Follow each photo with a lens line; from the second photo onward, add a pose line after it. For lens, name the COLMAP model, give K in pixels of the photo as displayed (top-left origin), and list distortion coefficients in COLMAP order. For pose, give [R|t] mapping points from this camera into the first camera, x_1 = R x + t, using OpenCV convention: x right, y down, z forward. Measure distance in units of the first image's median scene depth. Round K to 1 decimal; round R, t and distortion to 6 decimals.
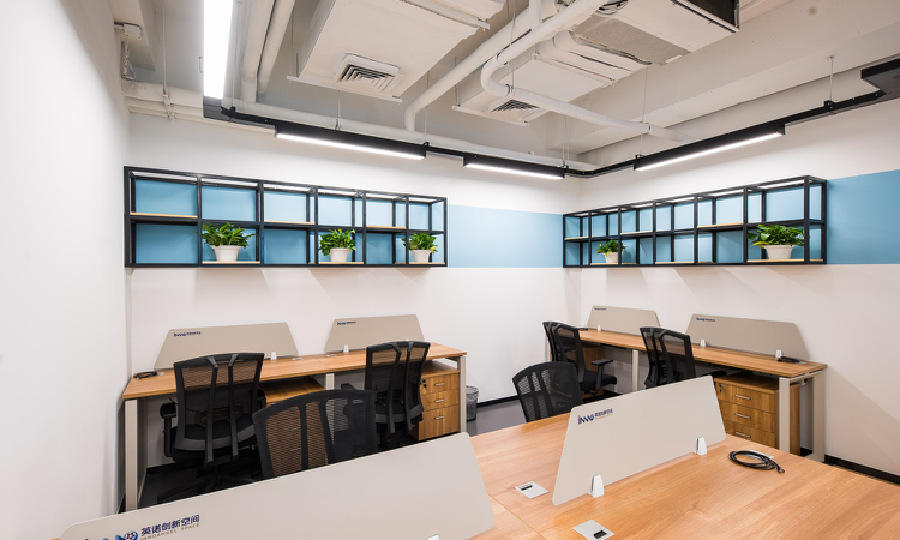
lens RADIAL K [[372.8, 0, 450.5], [0, 372.8, 267.9], [0, 0, 1]] dist [0.011973, 0.000204]
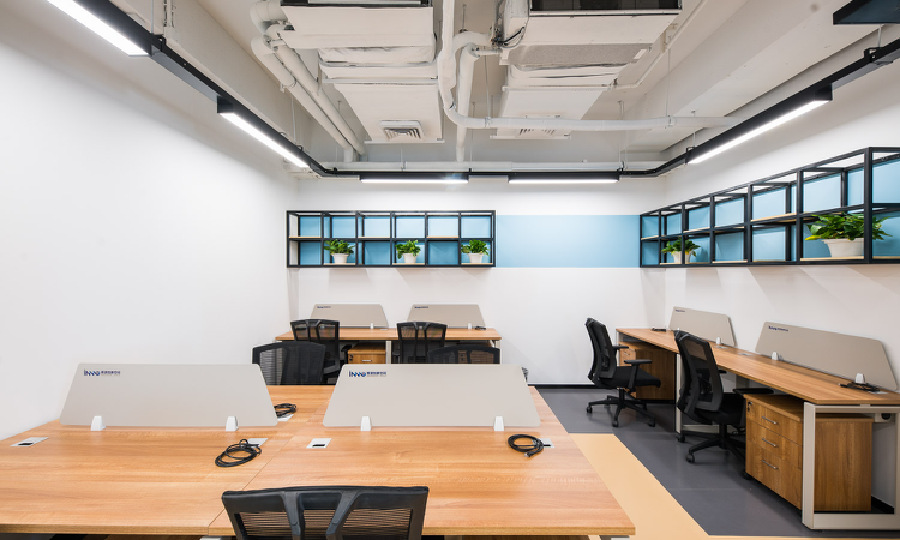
lens RADIAL K [[309.6, 0, 451.9], [0, 309.6, 268.1], [0, 0, 1]] dist [0.001155, 0.000005]
pose [[0.886585, 0.000849, -0.462566, 0.399096], [-0.000096, 0.999999, 0.001651, -0.000099], [0.462566, -0.001419, 0.886583, 0.041758]]
